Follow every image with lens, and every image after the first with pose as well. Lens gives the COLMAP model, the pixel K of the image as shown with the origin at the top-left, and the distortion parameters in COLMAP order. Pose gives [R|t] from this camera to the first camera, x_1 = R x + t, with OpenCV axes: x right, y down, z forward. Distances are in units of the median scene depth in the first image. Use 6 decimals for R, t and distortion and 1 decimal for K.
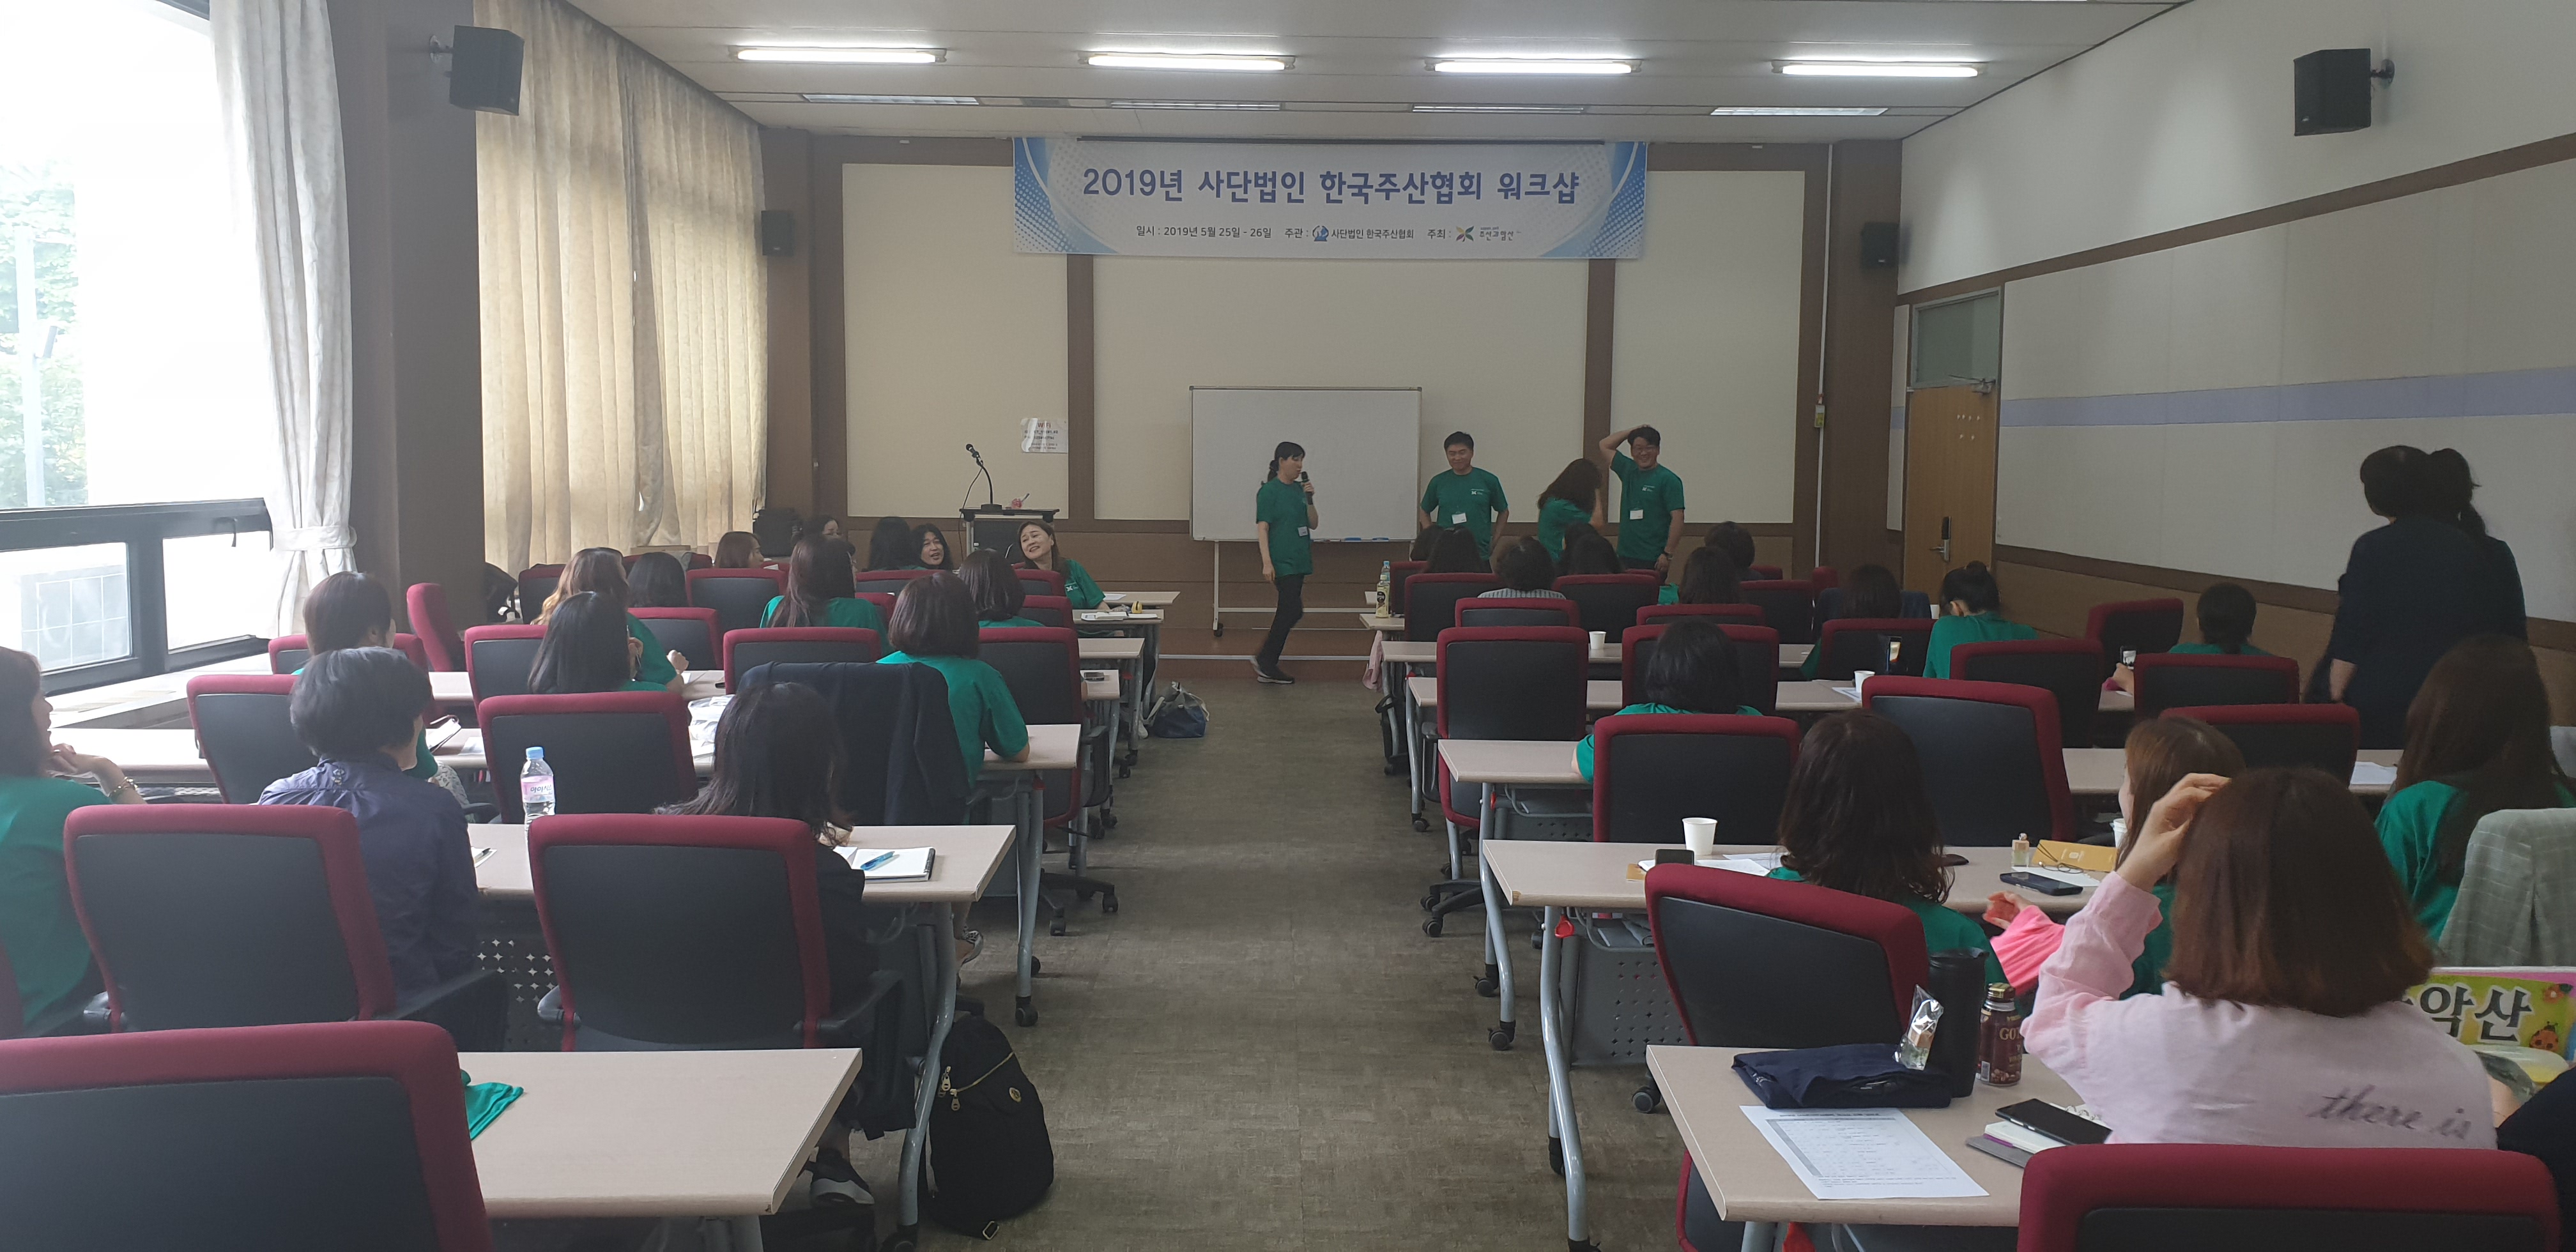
lens RADIAL K [[2047.3, 0, 1248.9], [0, 2047.3, 632.1], [0, 0, 1]] dist [0.086749, -0.002036]
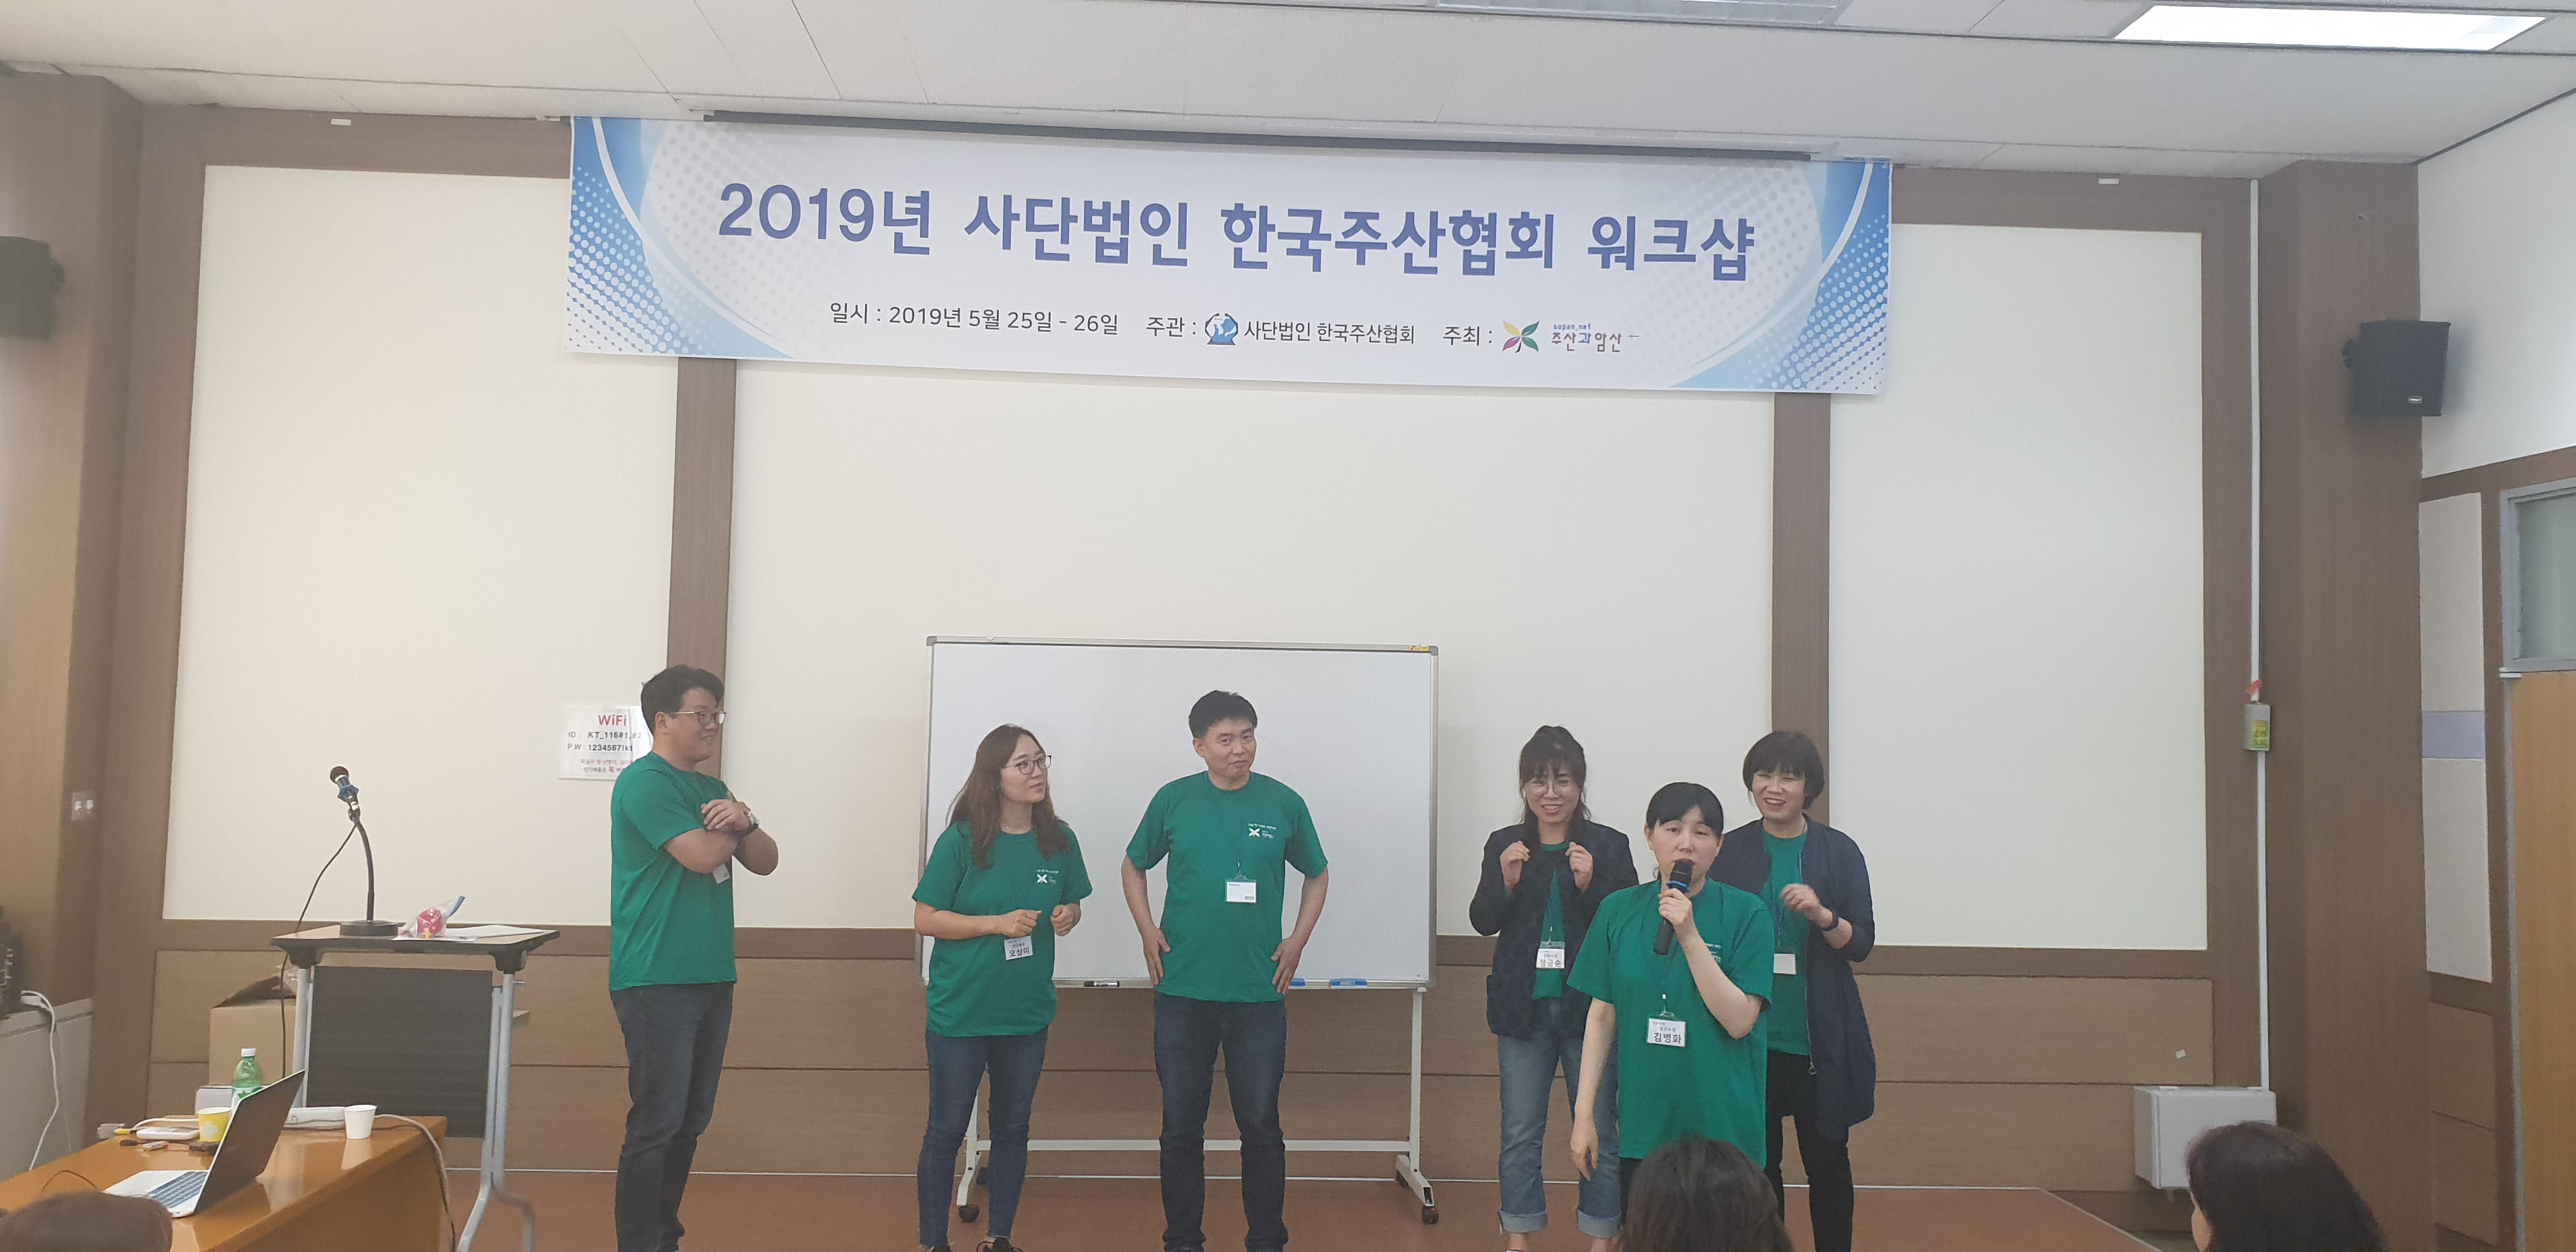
lens RADIAL K [[2057.6, 0, 1286.9], [0, 2057.6, 600.1], [0, 0, 1]] dist [0.078685, -0.107515]
pose [[0.998884, 0.015841, 0.044493, 0.029876], [-0.008675, 0.987582, -0.156862, -0.056818], [-0.046425, 0.156301, 0.986618, 0.537505]]
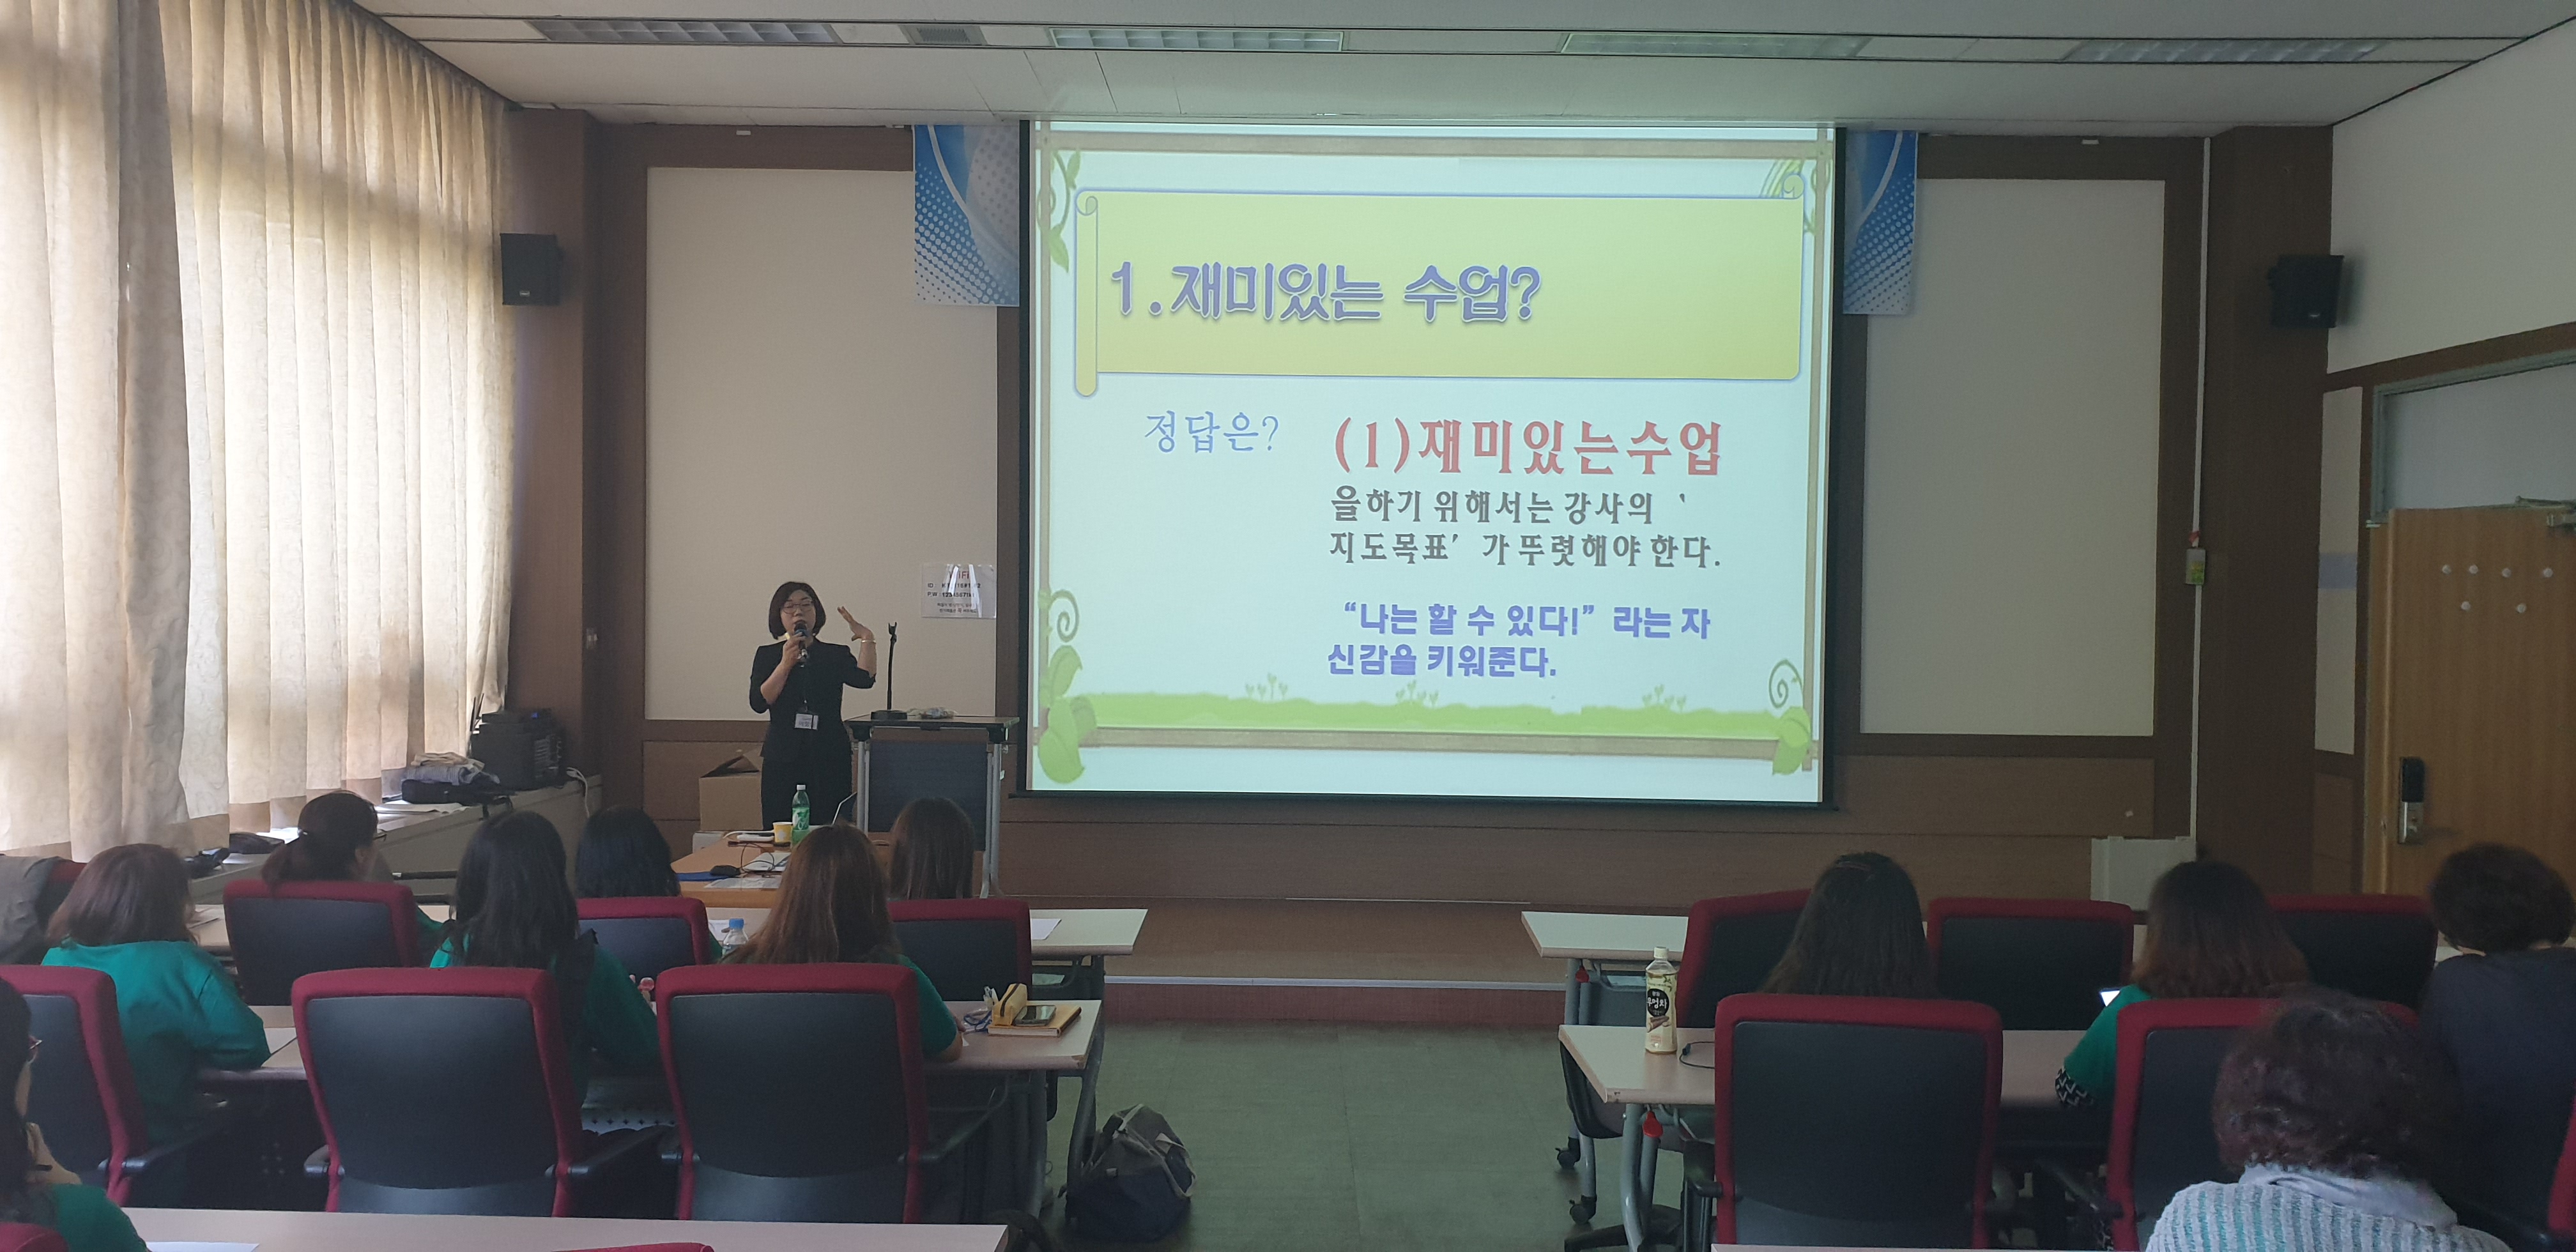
lens RADIAL K [[2014.2, 0, 1288.0], [0, 2014.2, 626.0], [0, 0, 1]] dist [0.039949, -0.054449]
pose [[0.999896, 0.003388, -0.014004, 0.010179], [-0.004408, 0.997293, -0.073395, -0.040964], [0.013718, 0.073449, 0.997205, 0.391376]]
